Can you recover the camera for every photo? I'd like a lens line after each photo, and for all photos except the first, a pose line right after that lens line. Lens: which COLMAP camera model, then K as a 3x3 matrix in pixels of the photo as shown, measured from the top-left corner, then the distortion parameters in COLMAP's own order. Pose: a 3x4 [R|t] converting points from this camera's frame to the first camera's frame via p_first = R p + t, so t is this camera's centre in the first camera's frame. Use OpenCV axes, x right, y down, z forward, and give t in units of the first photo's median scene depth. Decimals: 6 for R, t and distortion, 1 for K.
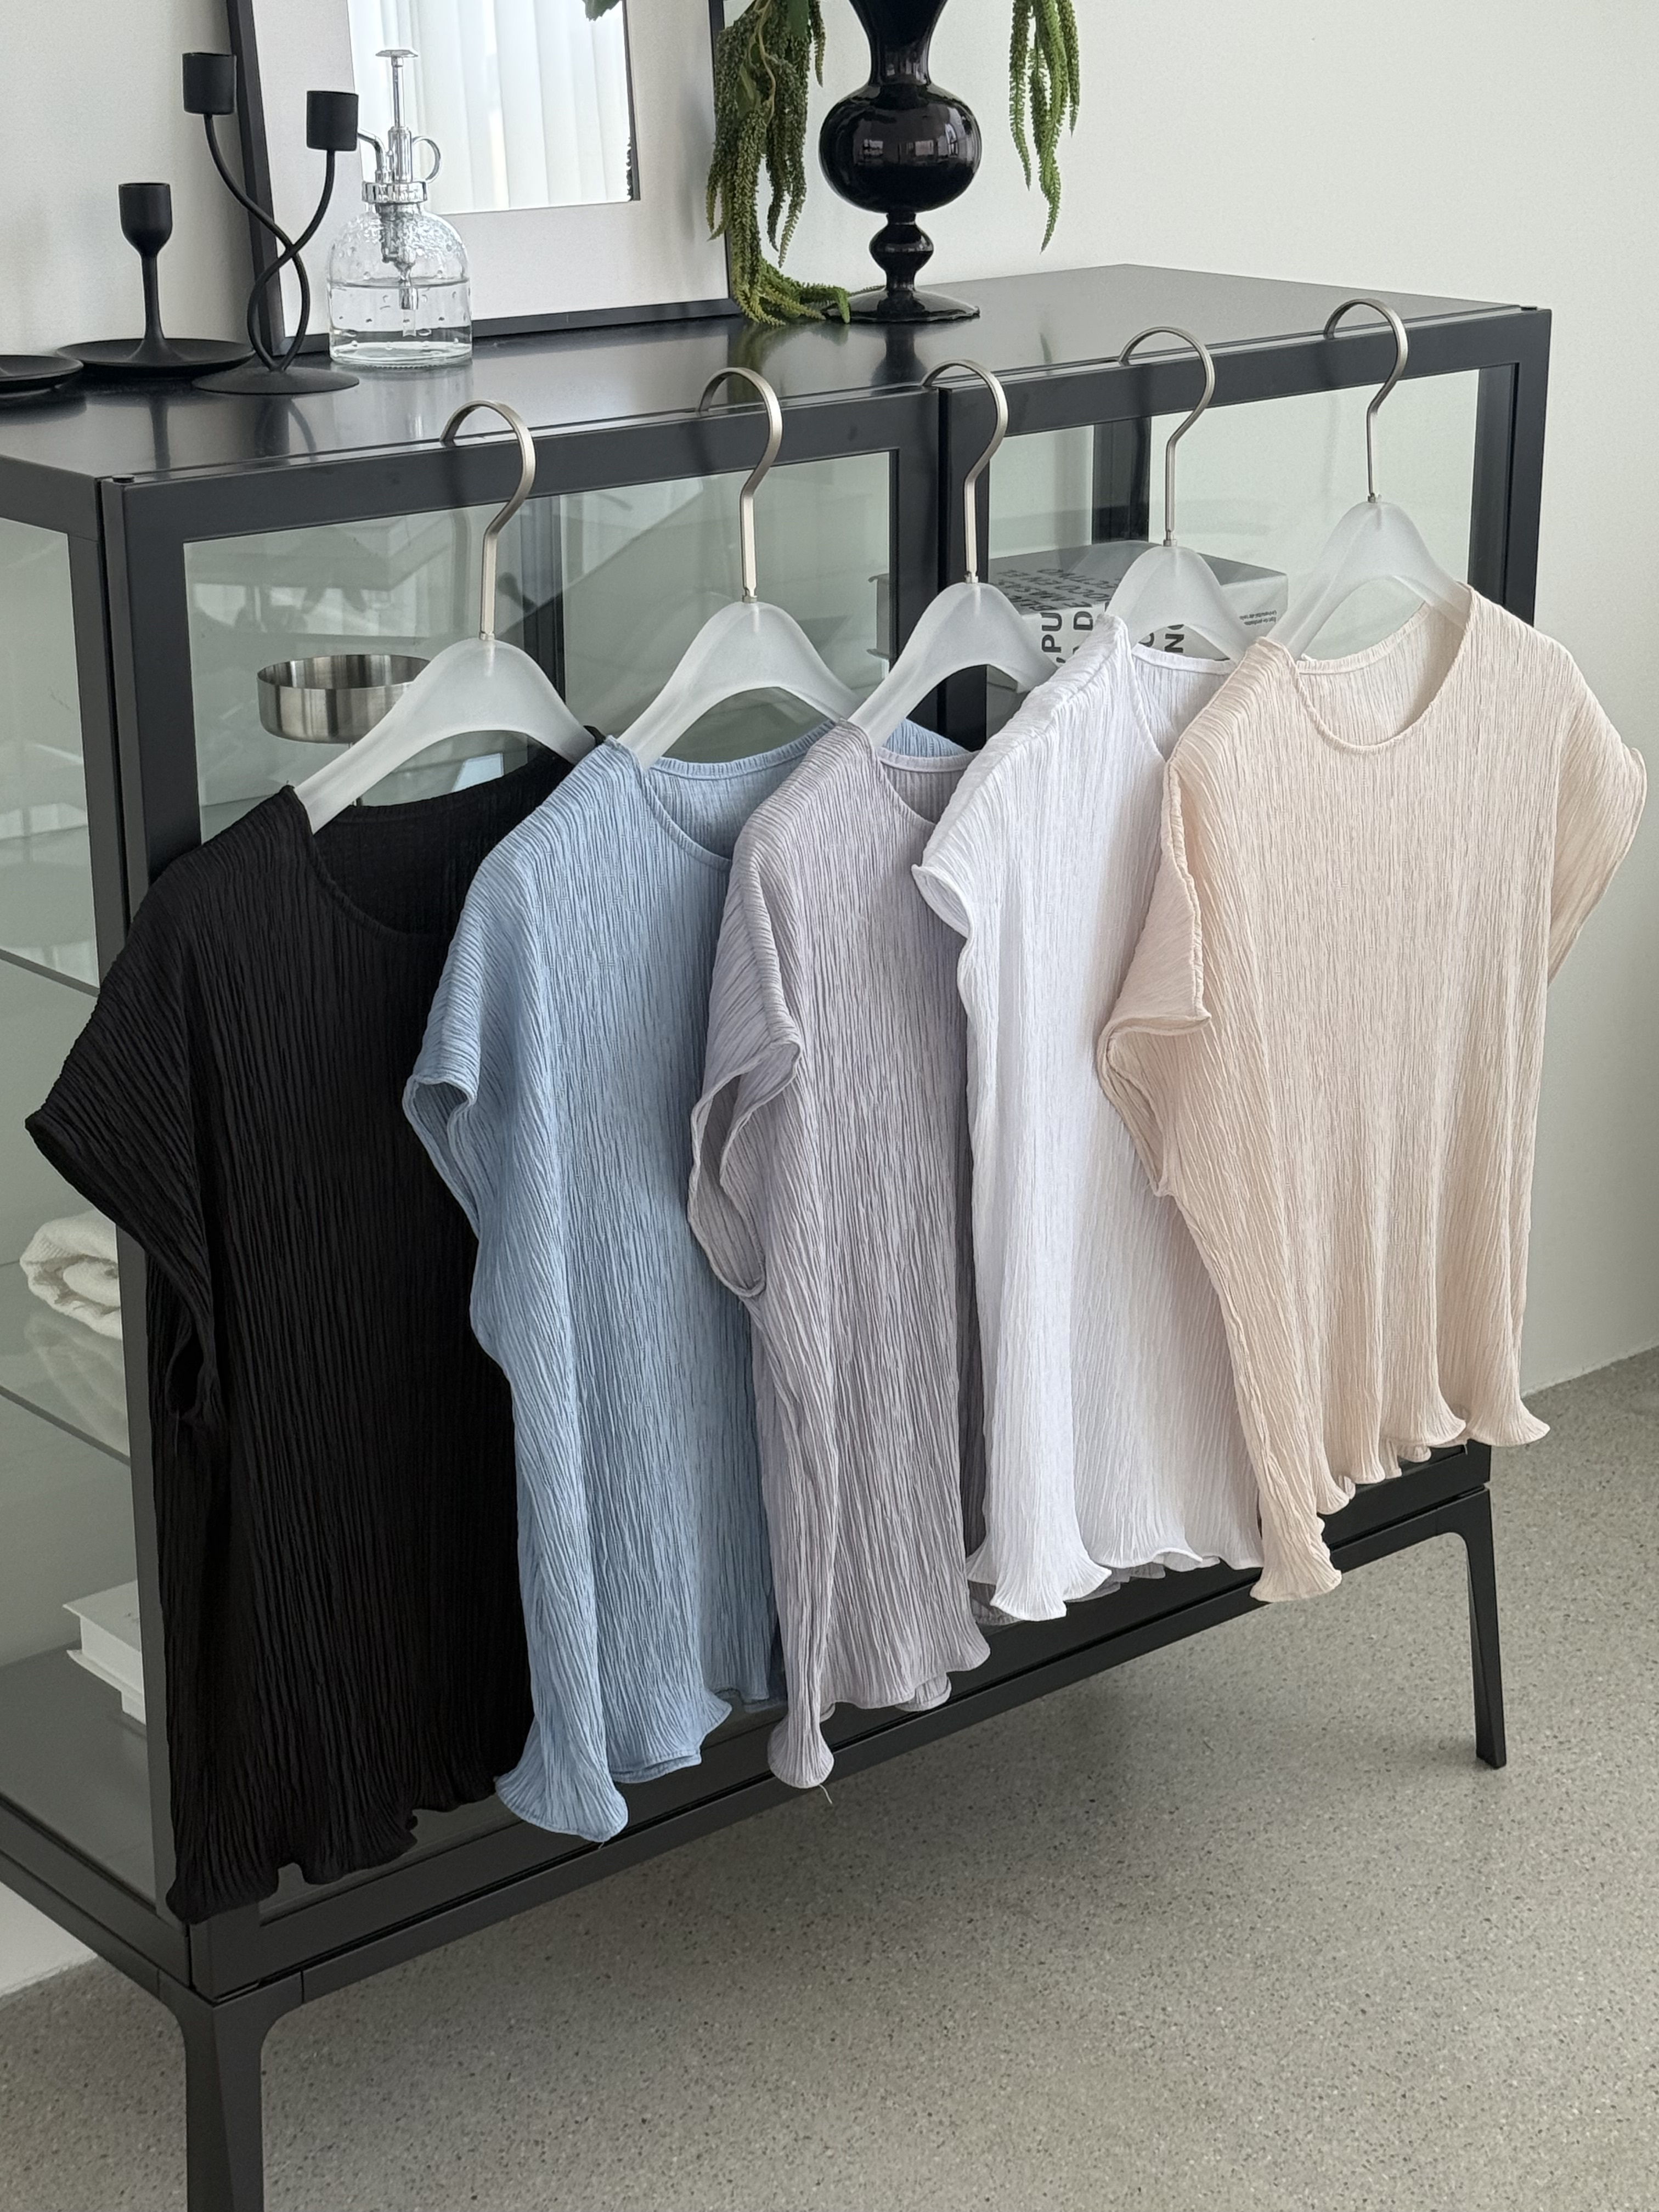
lens RADIAL K [[3863.5, 0, 818.1], [0, 3863.5, 1116.5], [0, 0, 1]] dist [0.158508, 0.000000]
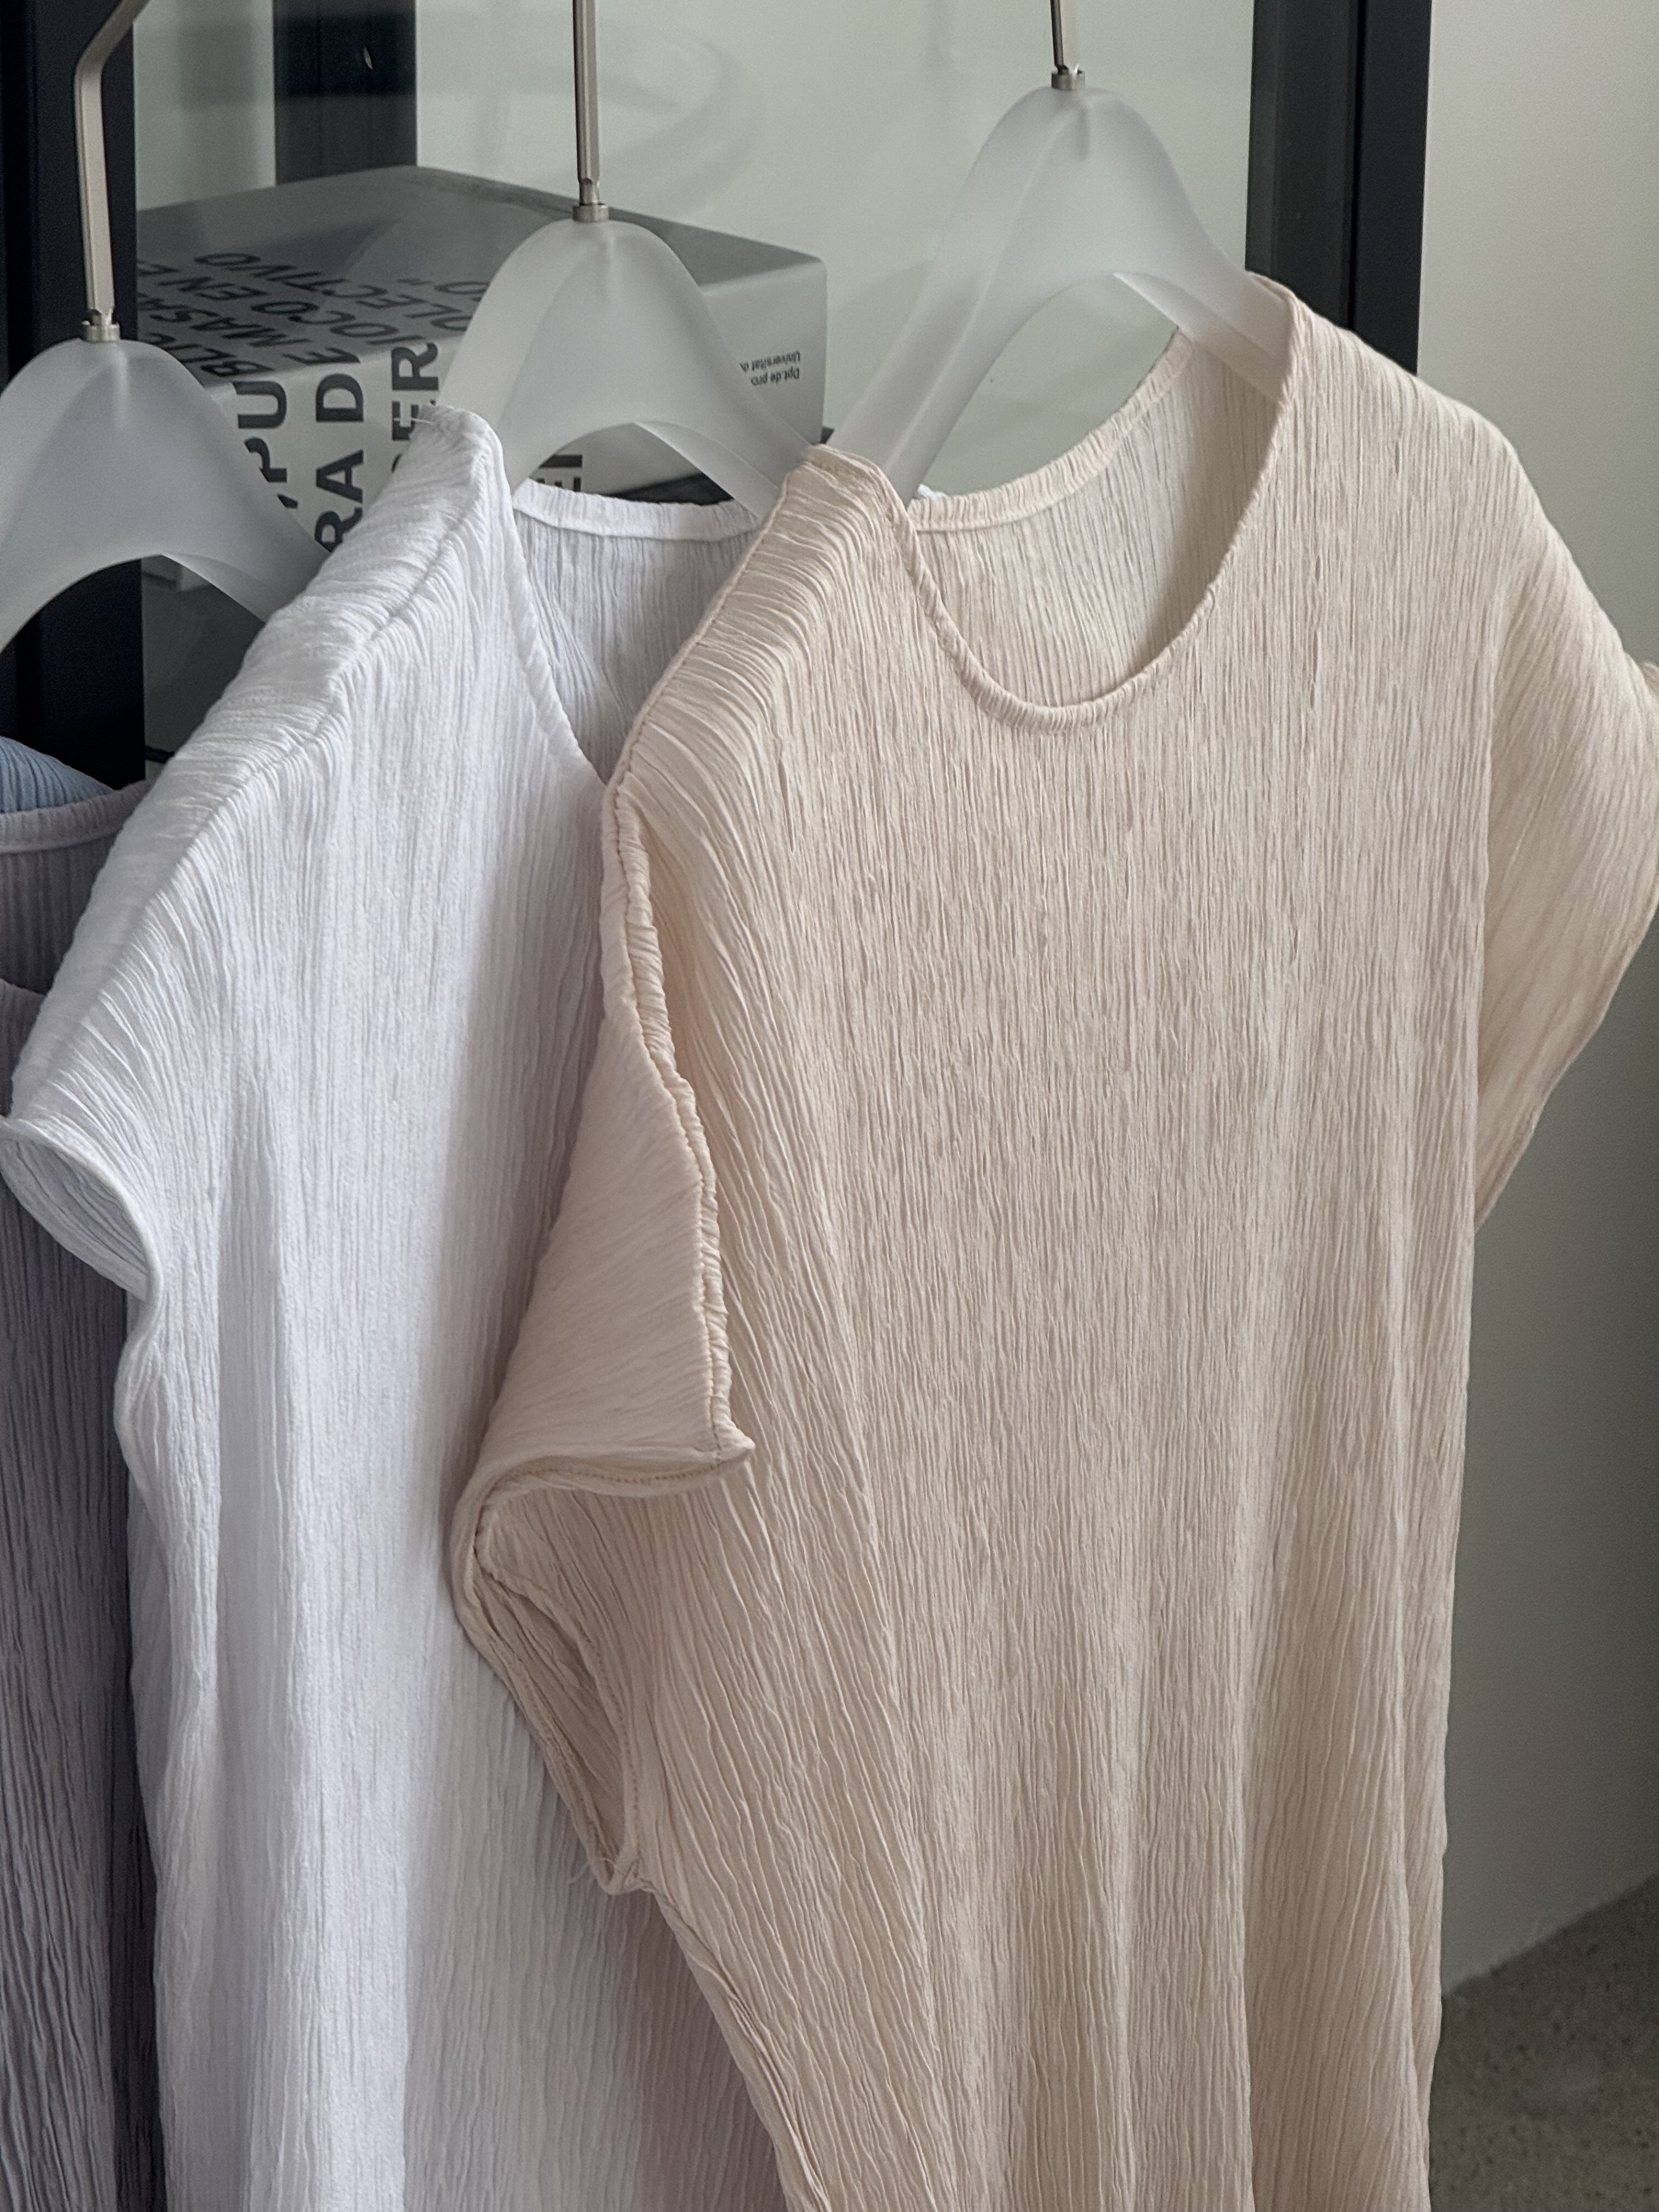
lens RADIAL K [[7680.3, 0, 797.8], [0, 7680.3, 1157.4], [0, 0, 1]] dist [0.195323, 0.000000]
pose [[0.982136, -0.041288, 0.183587, -0.032196], [0.039511, 0.999130, 0.013331, -0.062992], [-0.183978, -0.005839, 0.982913, 0.243885]]
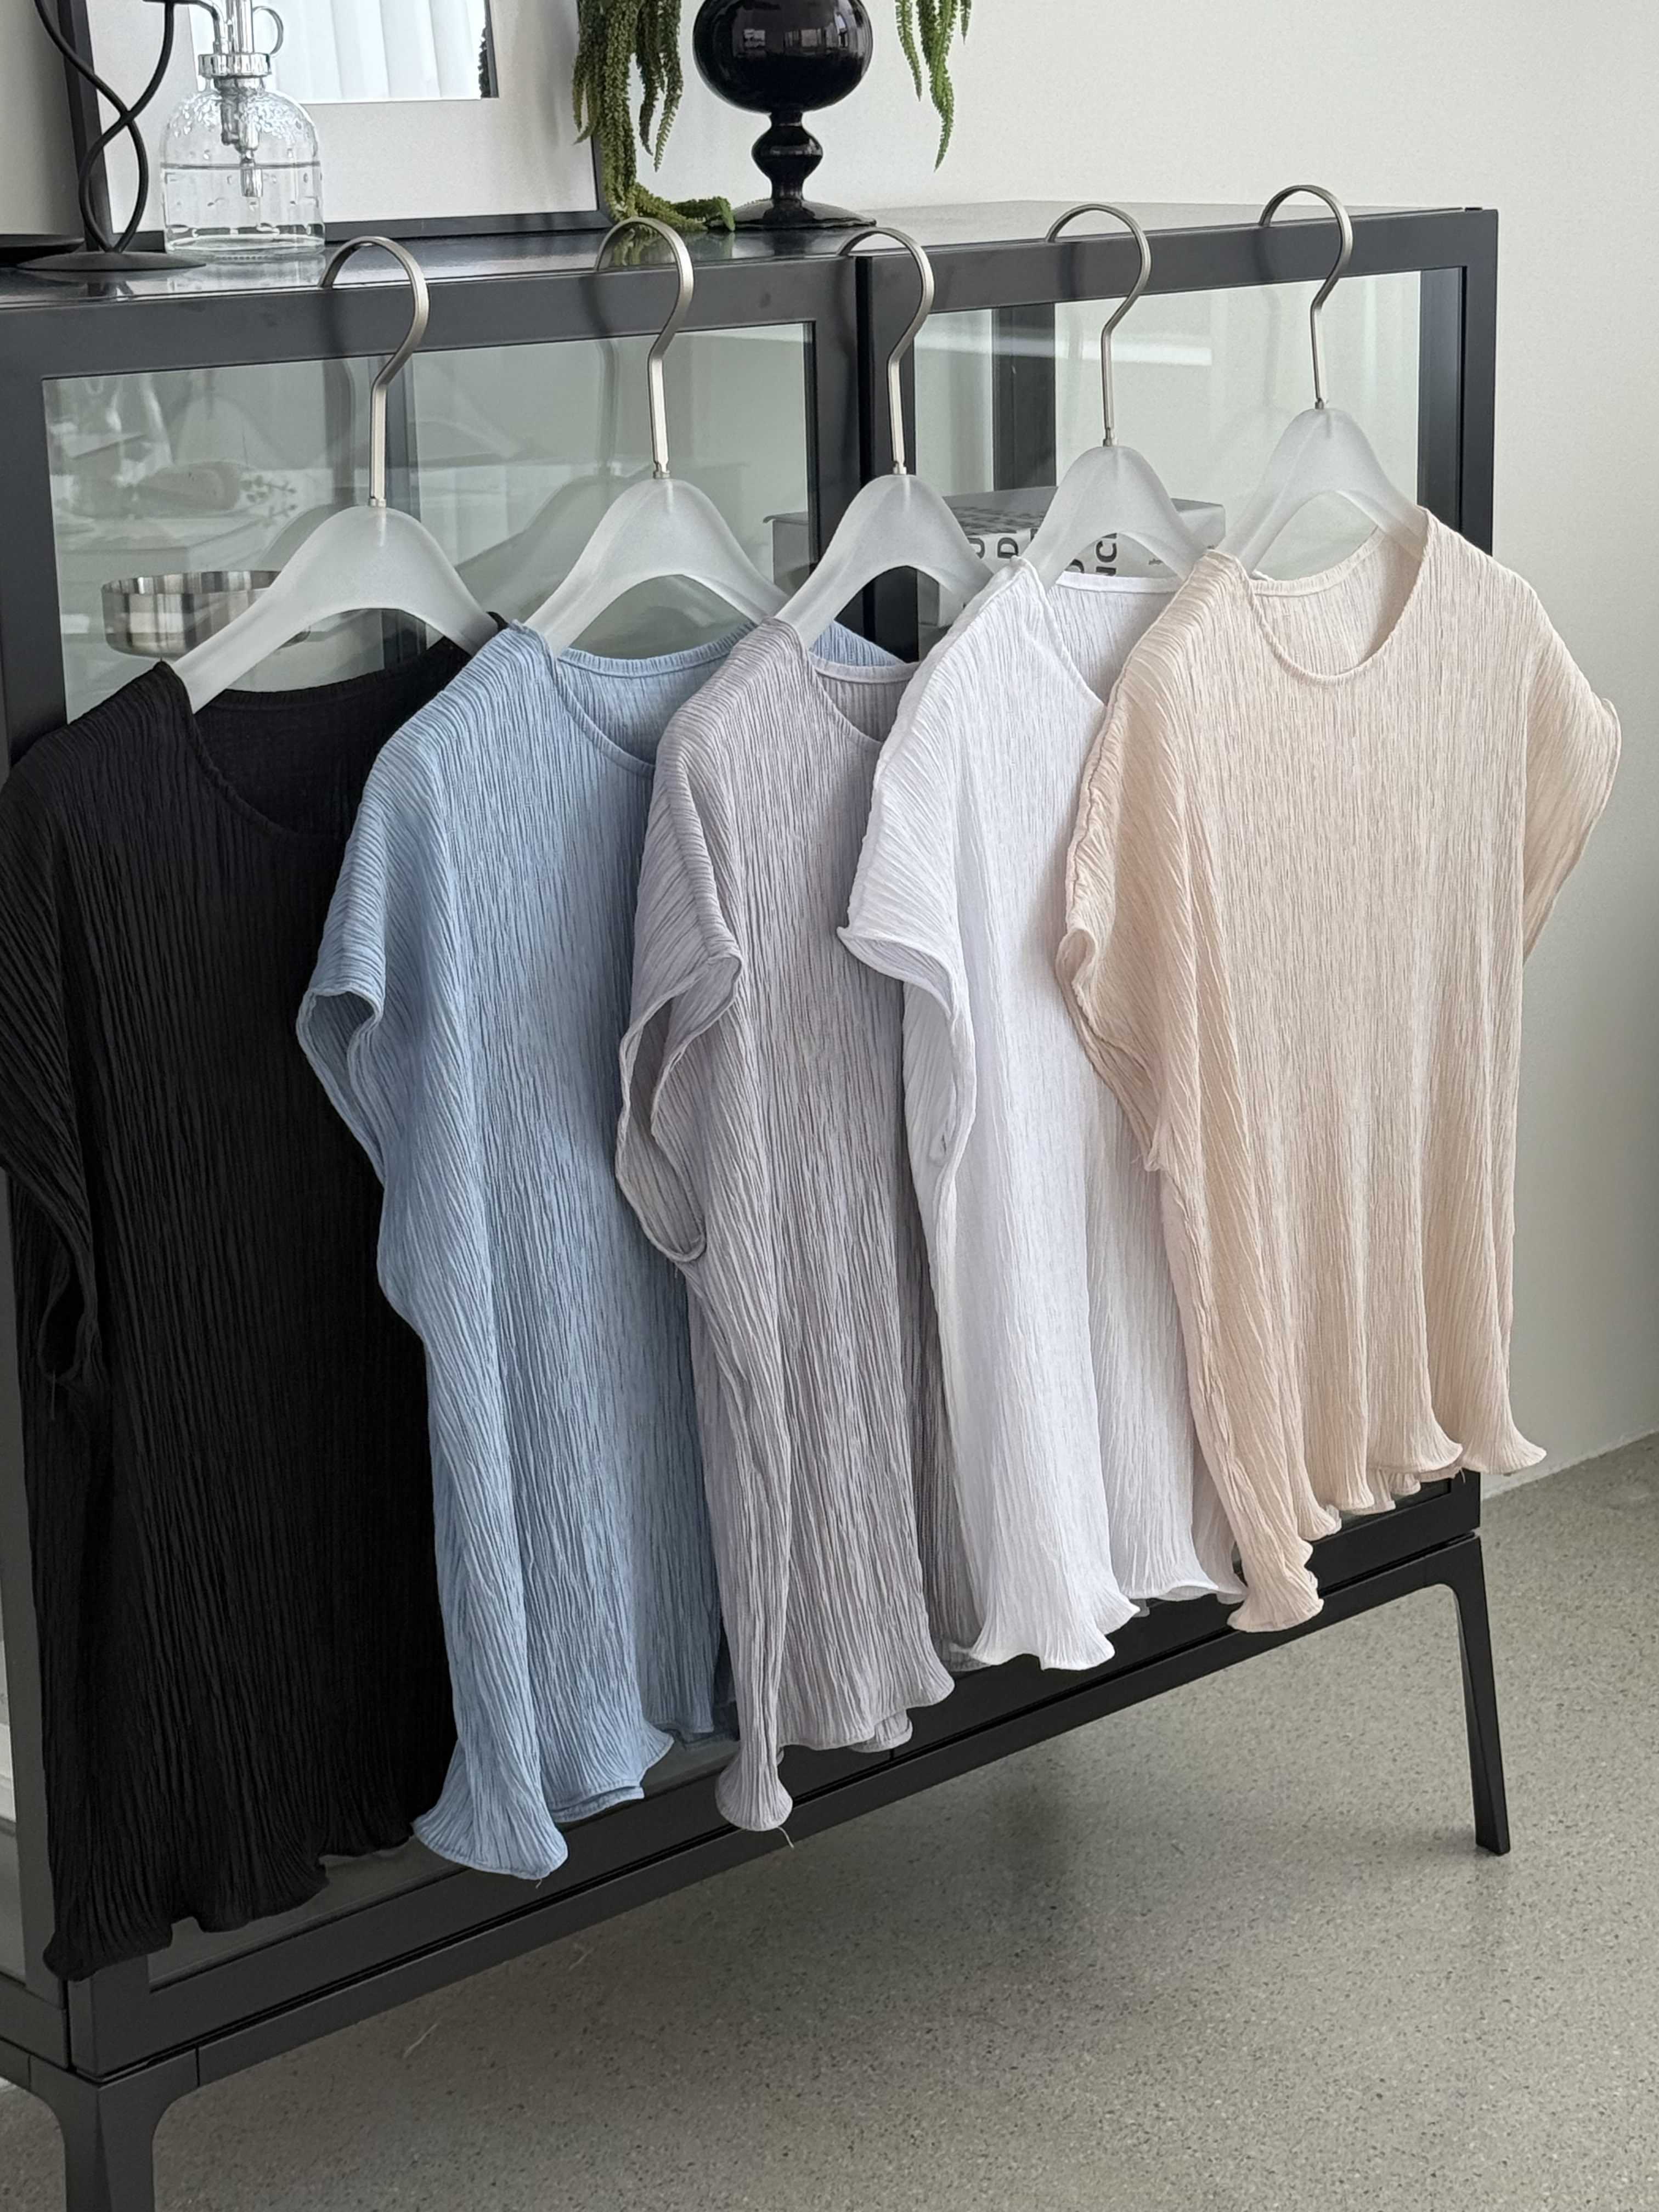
lens RADIAL K [[4405.4, 0, 887.2], [0, 4405.4, 1193.6], [0, 0, 1]] dist [0.176398, 0.000000]
pose [[0.996632, -0.032350, 0.075355, -0.043717], [0.037639, 0.996847, -0.069857, 0.096244], [-0.072858, 0.072458, 0.994707, -0.012238]]
